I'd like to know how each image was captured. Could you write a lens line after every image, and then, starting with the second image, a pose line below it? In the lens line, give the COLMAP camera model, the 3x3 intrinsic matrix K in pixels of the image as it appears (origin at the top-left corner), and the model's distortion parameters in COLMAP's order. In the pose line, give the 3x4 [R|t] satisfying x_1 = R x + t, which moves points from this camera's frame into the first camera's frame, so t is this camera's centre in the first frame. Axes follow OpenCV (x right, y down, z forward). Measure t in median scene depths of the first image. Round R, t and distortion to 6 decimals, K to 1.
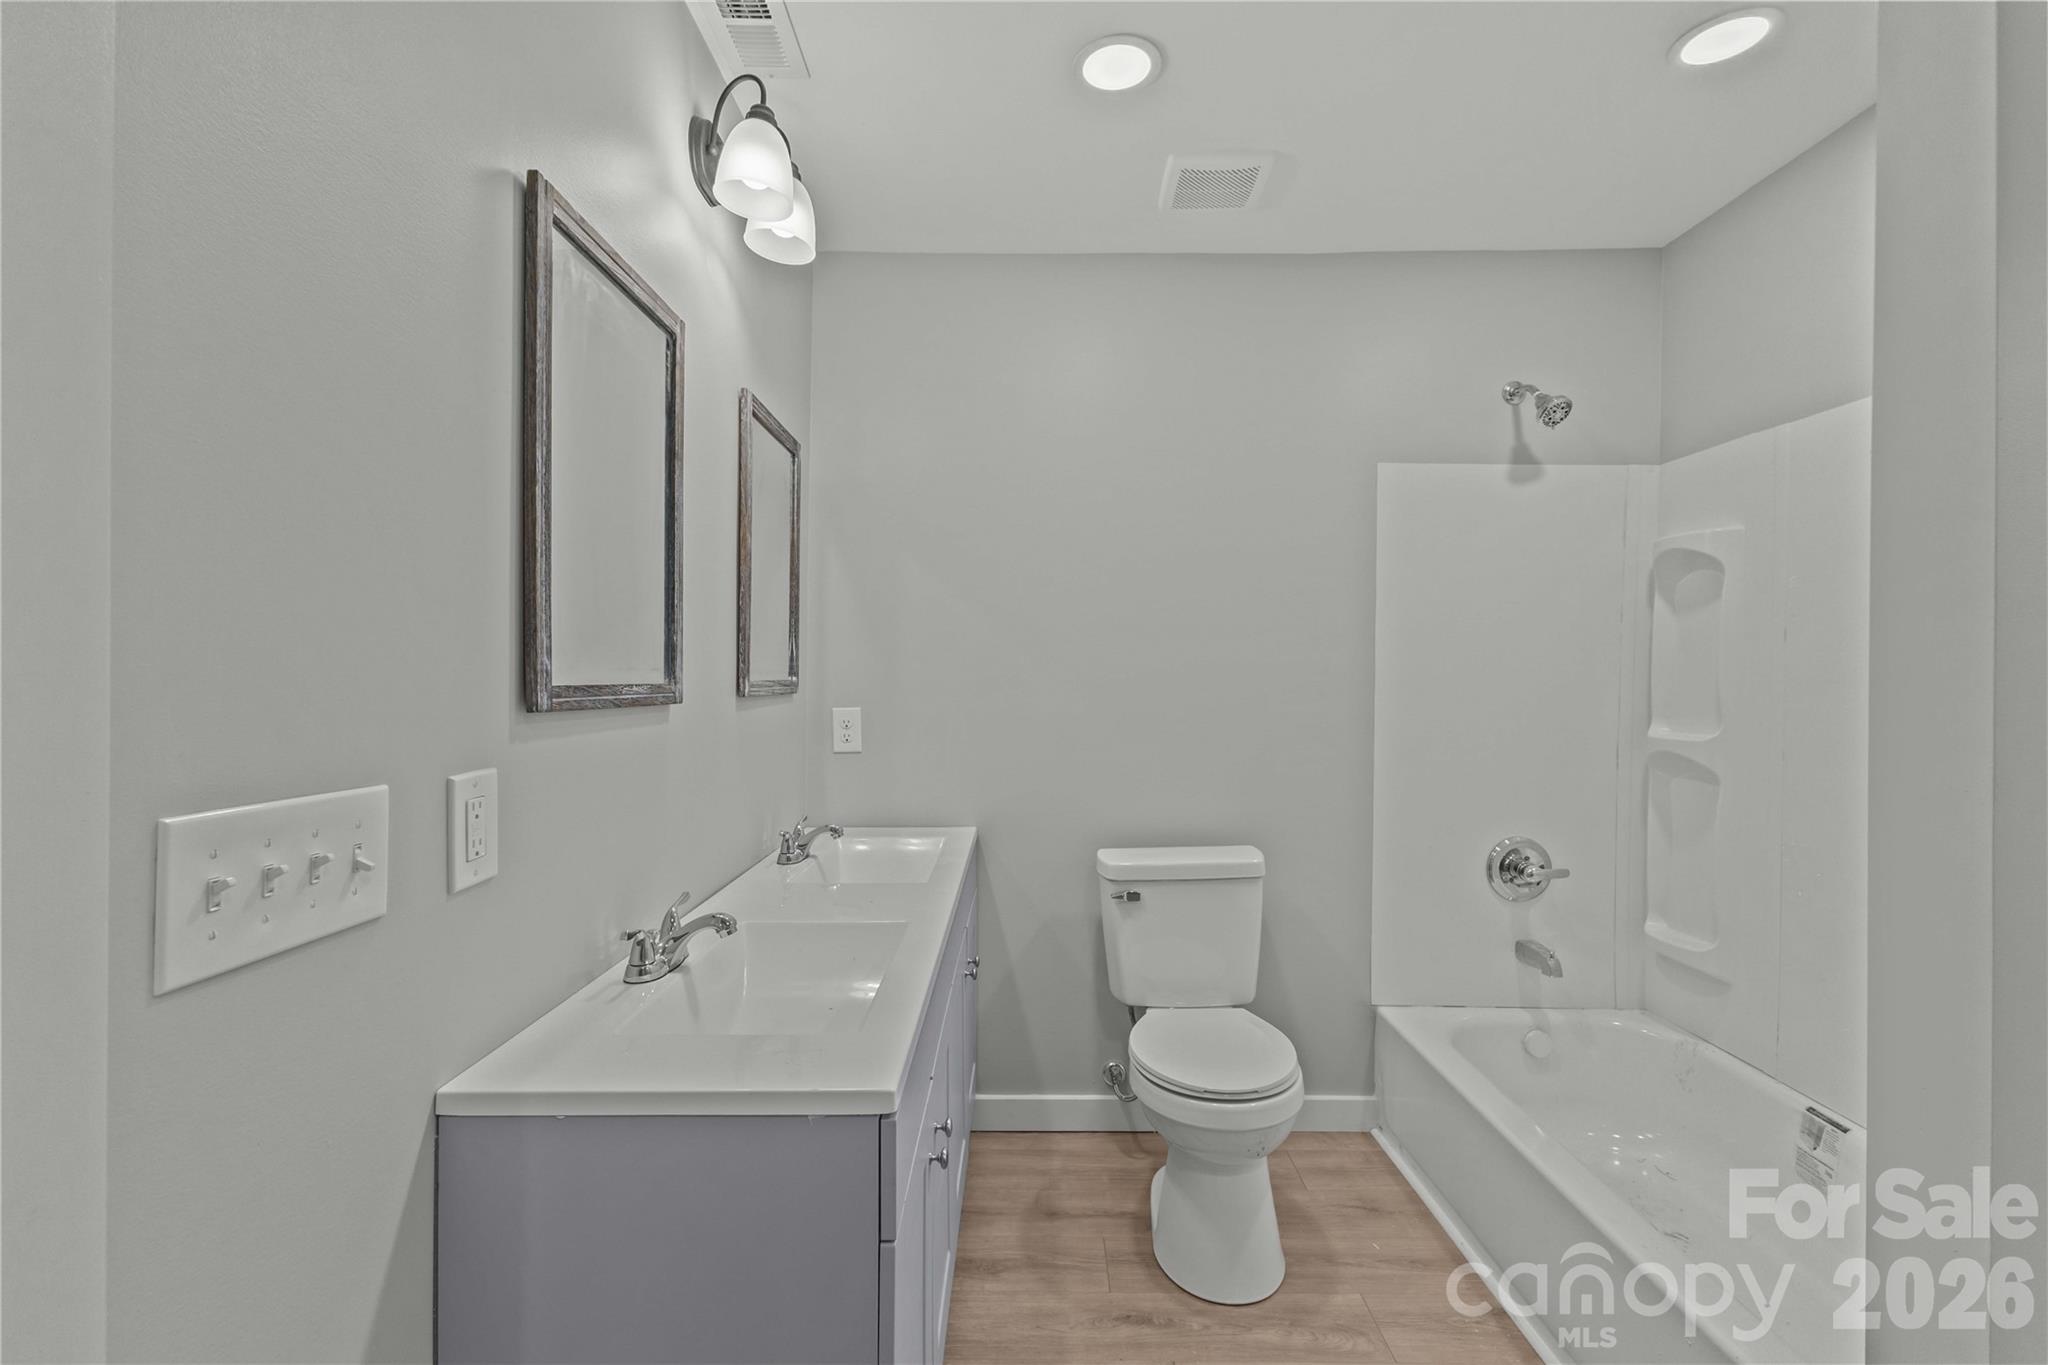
lens RADIAL K [[884.1, 0, 1026.0], [0, 884.1, 675.2], [0, 0, 1]] dist [0.012721, -0.000069]
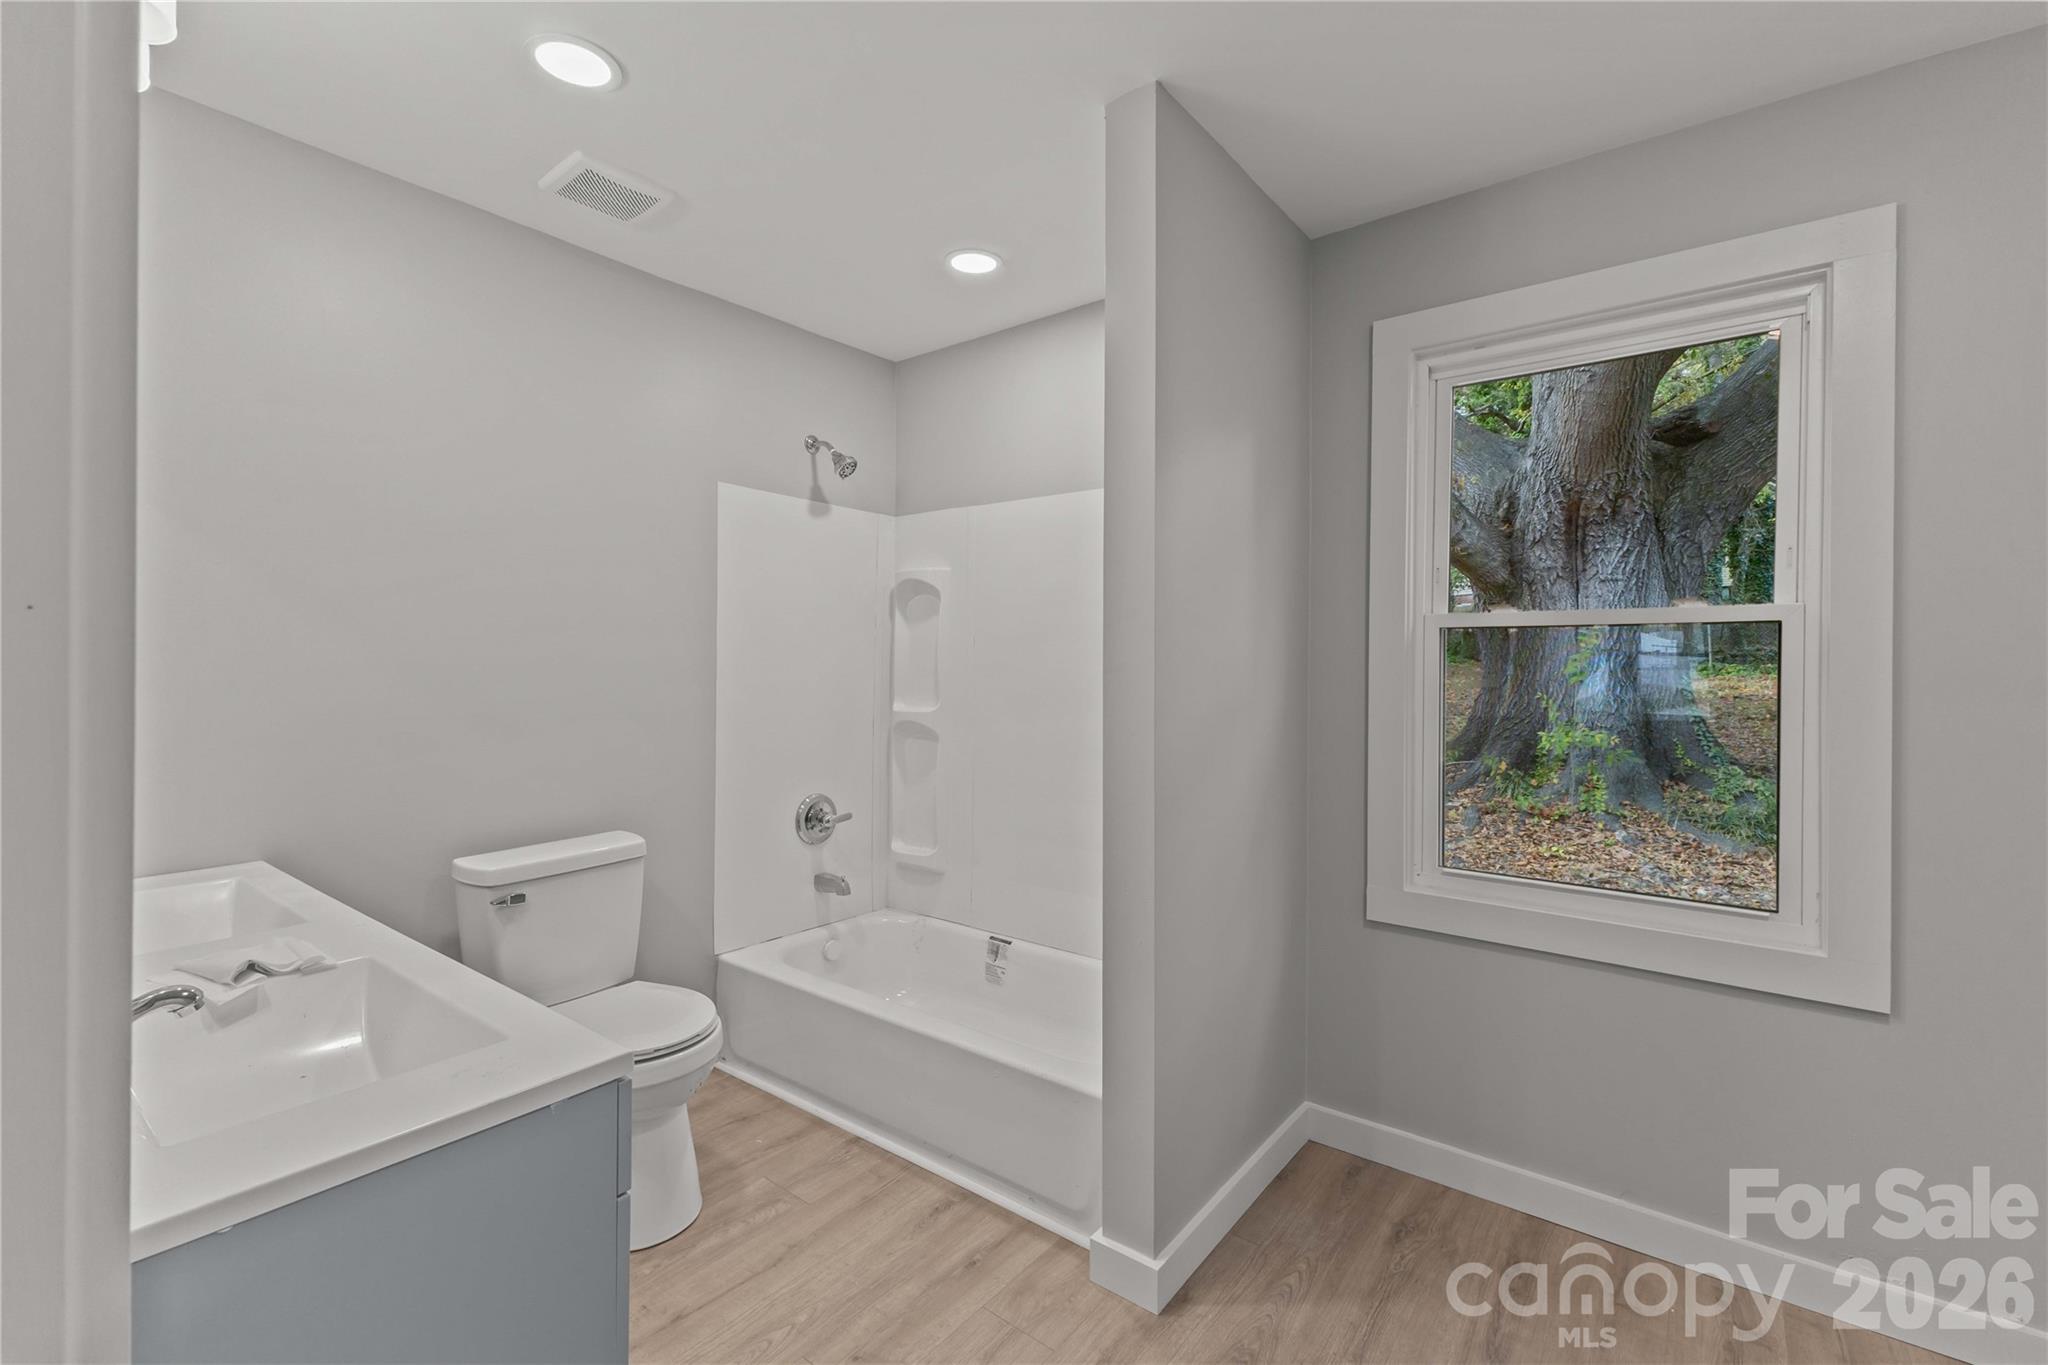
lens RADIAL K [[884.1, 0, 1027.8], [0, 884.1, 663.1], [0, 0, 1]] dist [0.012721, -0.000069]
pose [[0.613518, 0.002877, 0.789676, -0.277887], [-0.000528, 0.999995, -0.003233, -0.001090], [-0.789681, 0.001566, 0.613516, -0.020190]]
